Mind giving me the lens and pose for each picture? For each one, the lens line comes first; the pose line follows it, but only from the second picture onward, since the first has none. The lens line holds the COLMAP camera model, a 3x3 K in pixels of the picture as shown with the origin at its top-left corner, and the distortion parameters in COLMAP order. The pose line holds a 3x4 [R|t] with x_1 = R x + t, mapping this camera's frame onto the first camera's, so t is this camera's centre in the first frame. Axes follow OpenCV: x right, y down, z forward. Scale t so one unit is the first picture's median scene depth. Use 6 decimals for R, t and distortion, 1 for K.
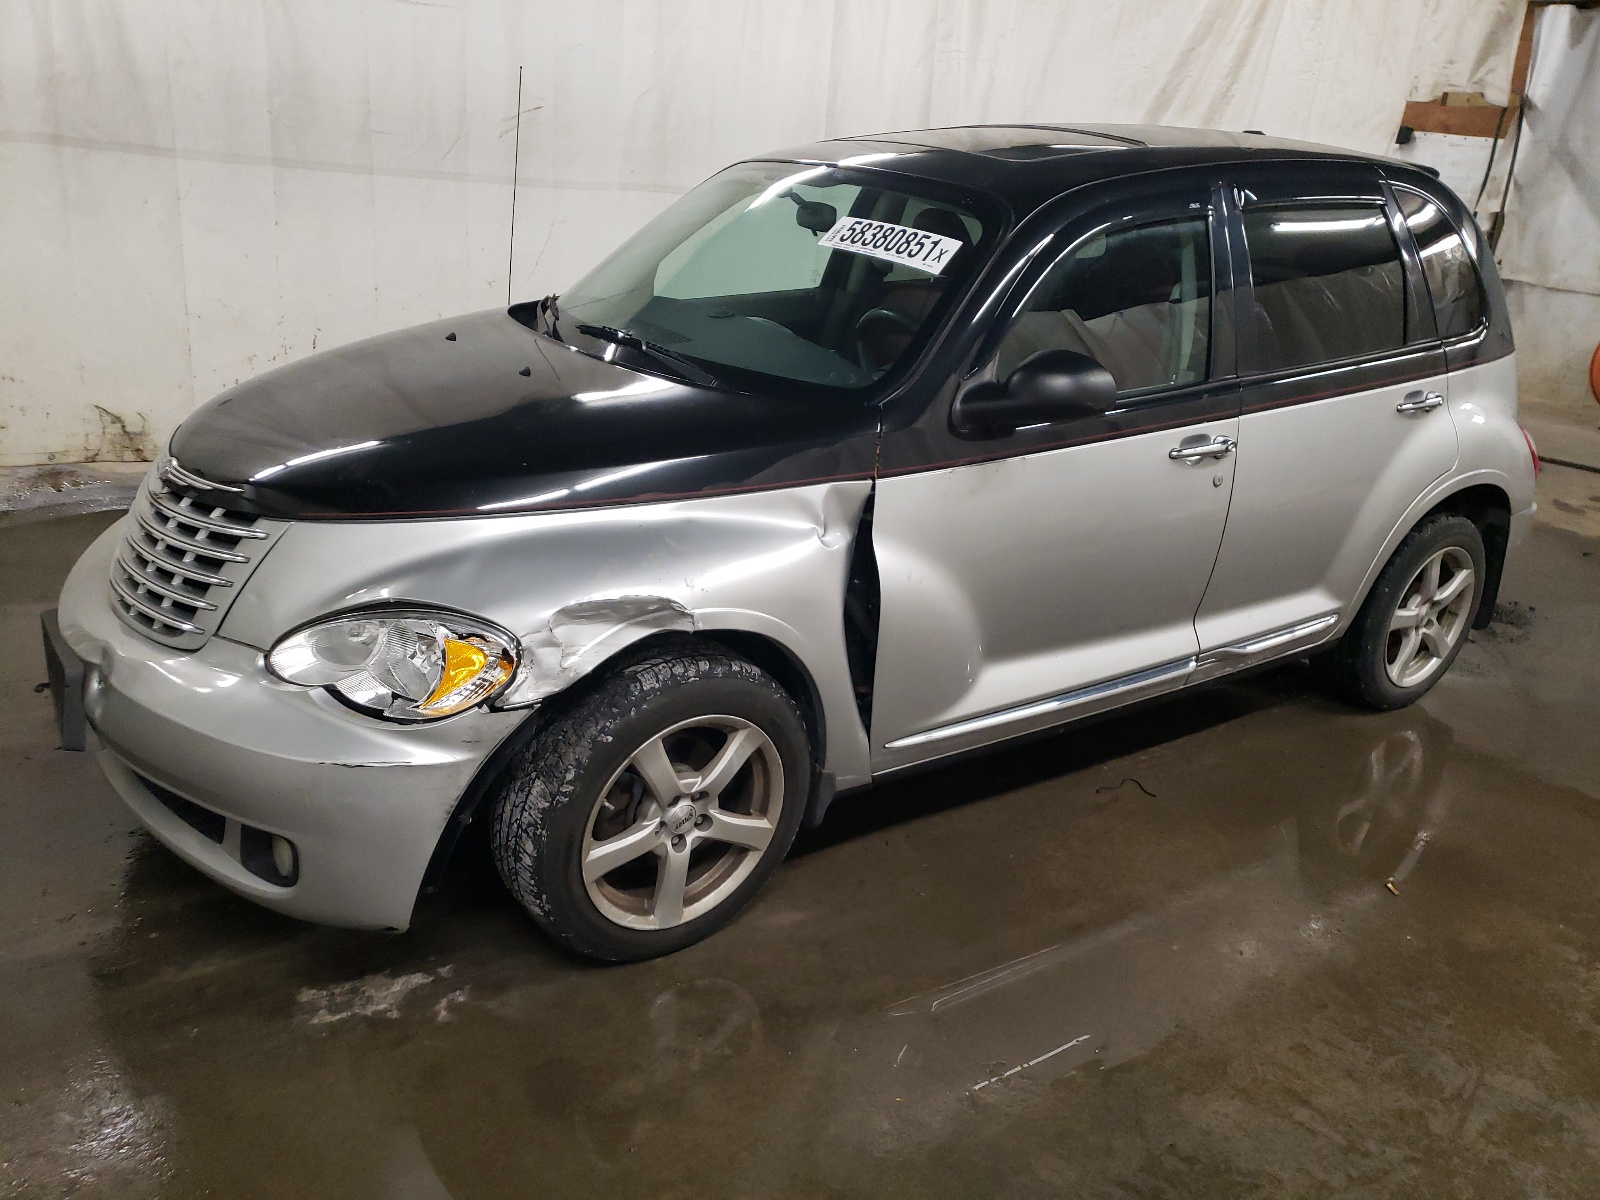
lens RADIAL K [[1213.0, 0, 800.0], [0, 1213.0, 600.0], [0, 0, 1]] dist [0.131749, -0.117960]
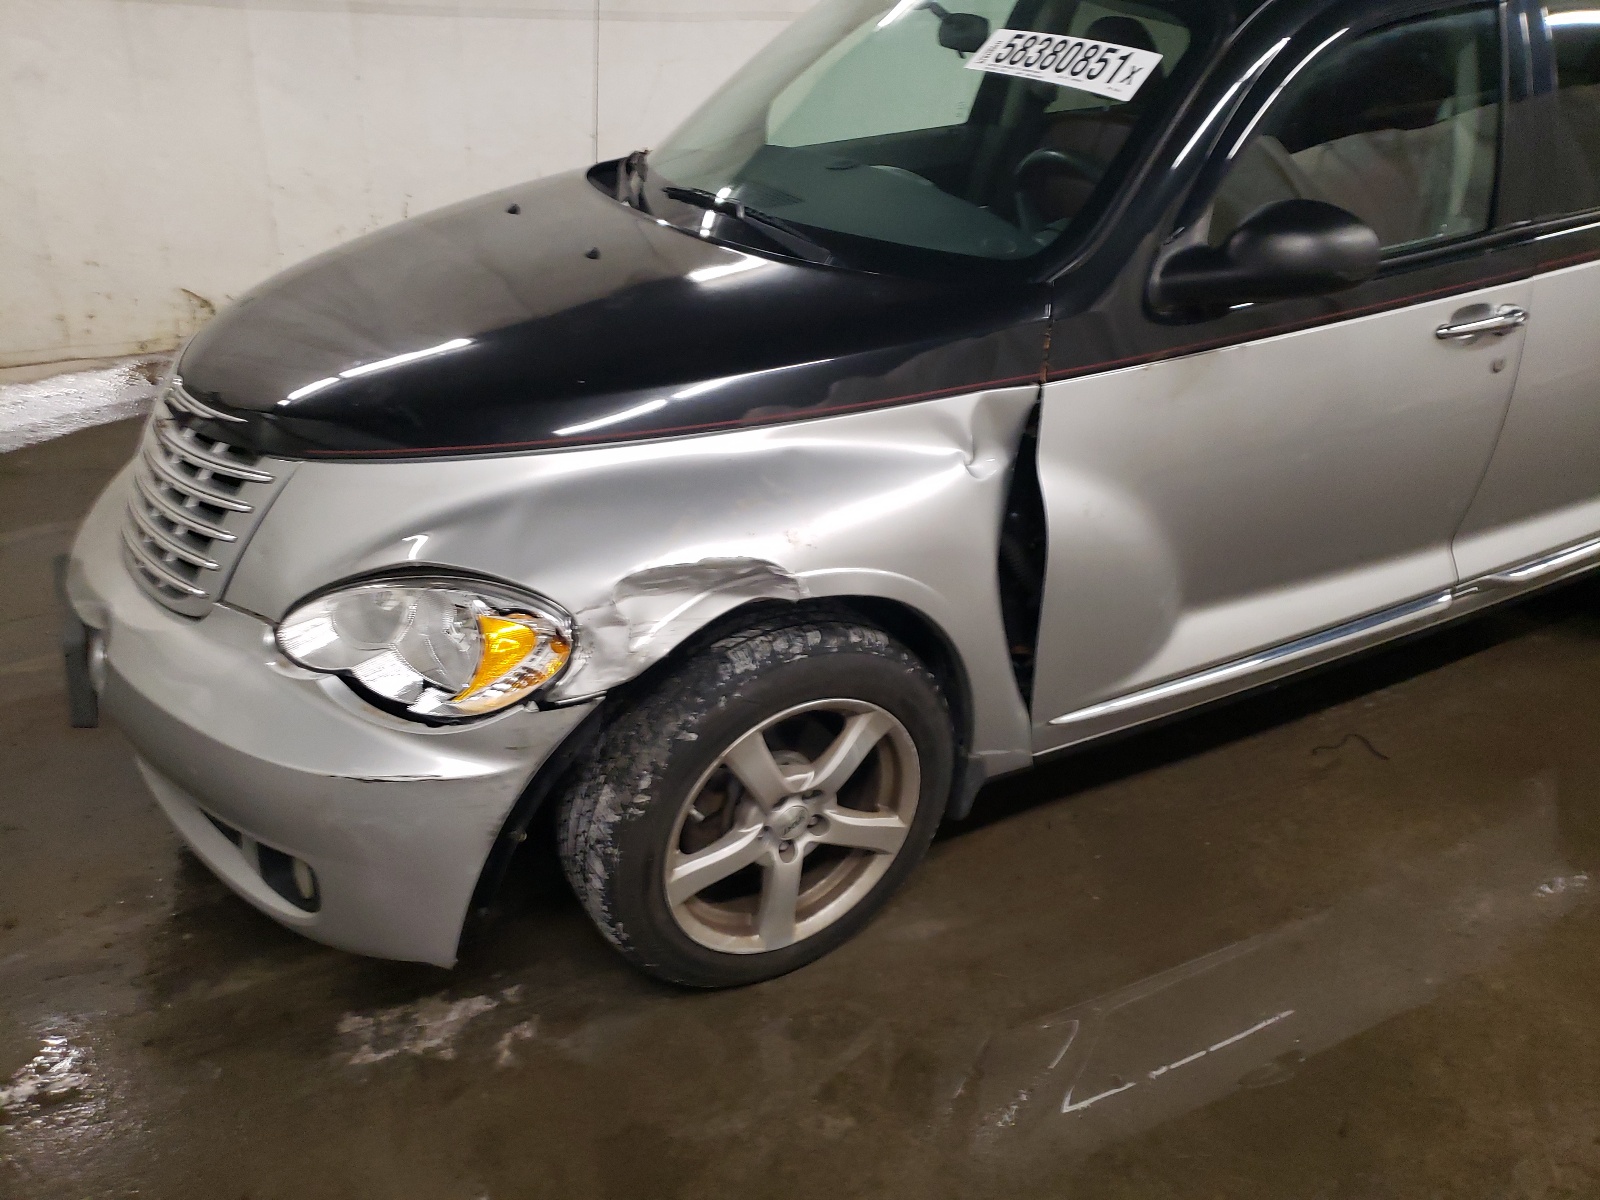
lens RADIAL K [[1206.4, 0, 792.7], [0, 1206.4, 555.4], [0, 0, 1]] dist [0.049082, -0.006142]
pose [[0.992720, 0.001111, -0.120439, -0.000560], [0.010058, 0.995700, 0.092087, -0.066204], [0.120023, -0.092628, 0.988440, 0.235920]]
